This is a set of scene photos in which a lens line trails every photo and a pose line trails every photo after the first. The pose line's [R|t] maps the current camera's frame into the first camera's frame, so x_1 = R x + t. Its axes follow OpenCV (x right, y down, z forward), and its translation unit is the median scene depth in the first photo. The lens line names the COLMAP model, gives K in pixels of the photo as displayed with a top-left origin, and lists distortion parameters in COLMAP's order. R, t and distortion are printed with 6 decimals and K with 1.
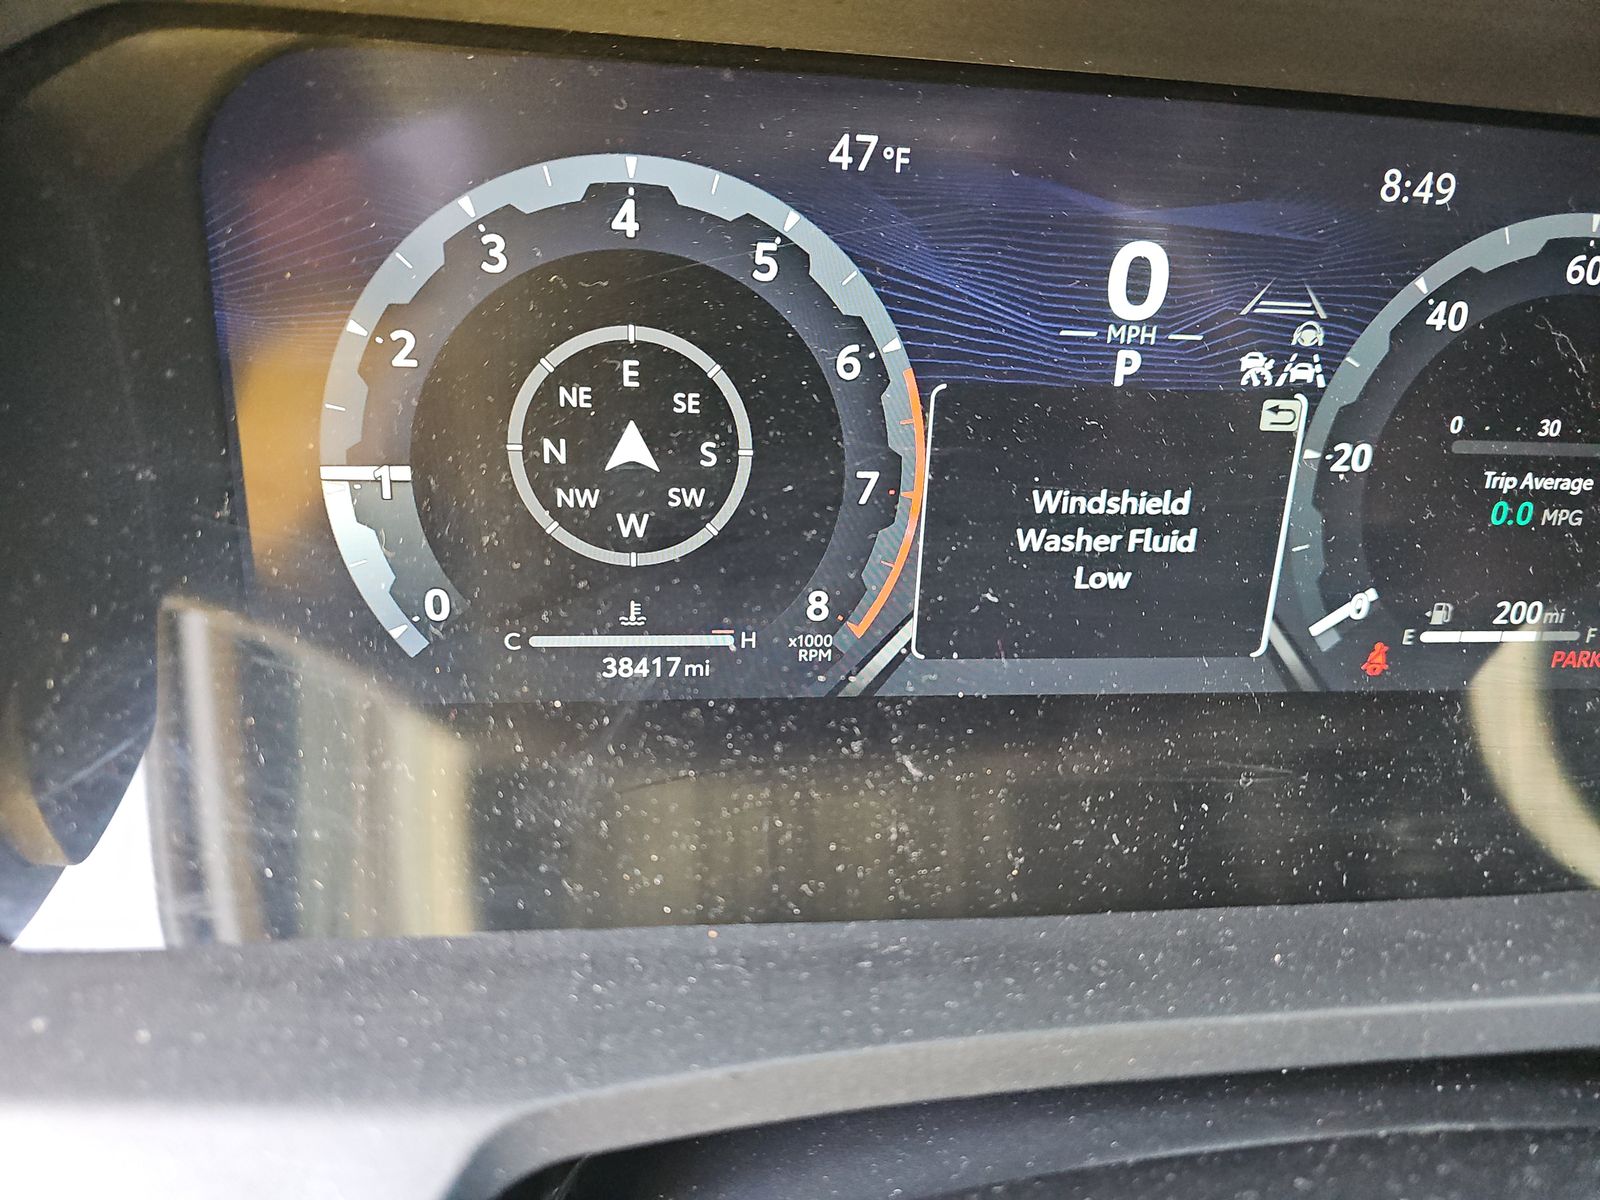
lens RADIAL K [[1062.4, 0, 798.4], [0, 1062.4, 591.5], [0, 0, 1]] dist [0.026029, -0.028978]
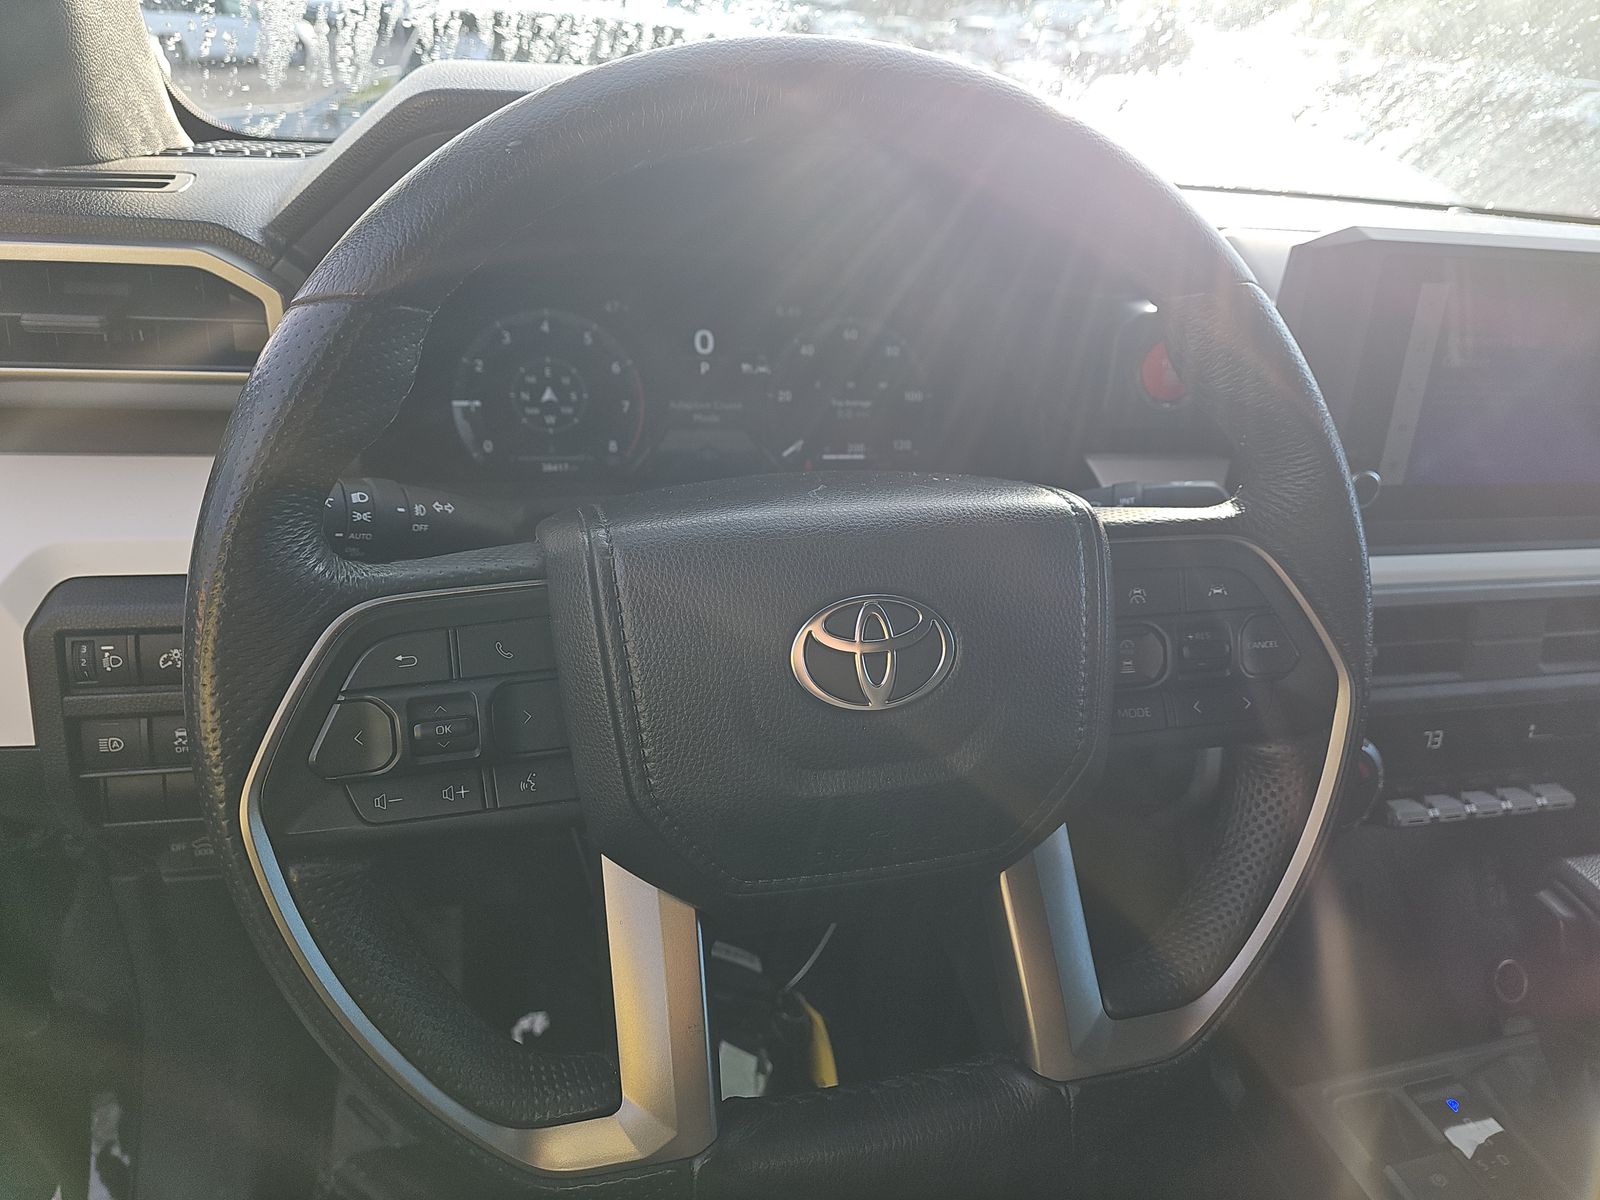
lens RADIAL K [[1062.4, 0, 782.3], [0, 1062.4, 593.1], [0, 0, 1]] dist [0.026029, -0.028978]
pose [[0.997277, -0.022637, 0.070186, 0.298937], [0.018044, 0.997695, 0.065410, 0.259173], [-0.071505, -0.063965, 0.995387, -2.235914]]
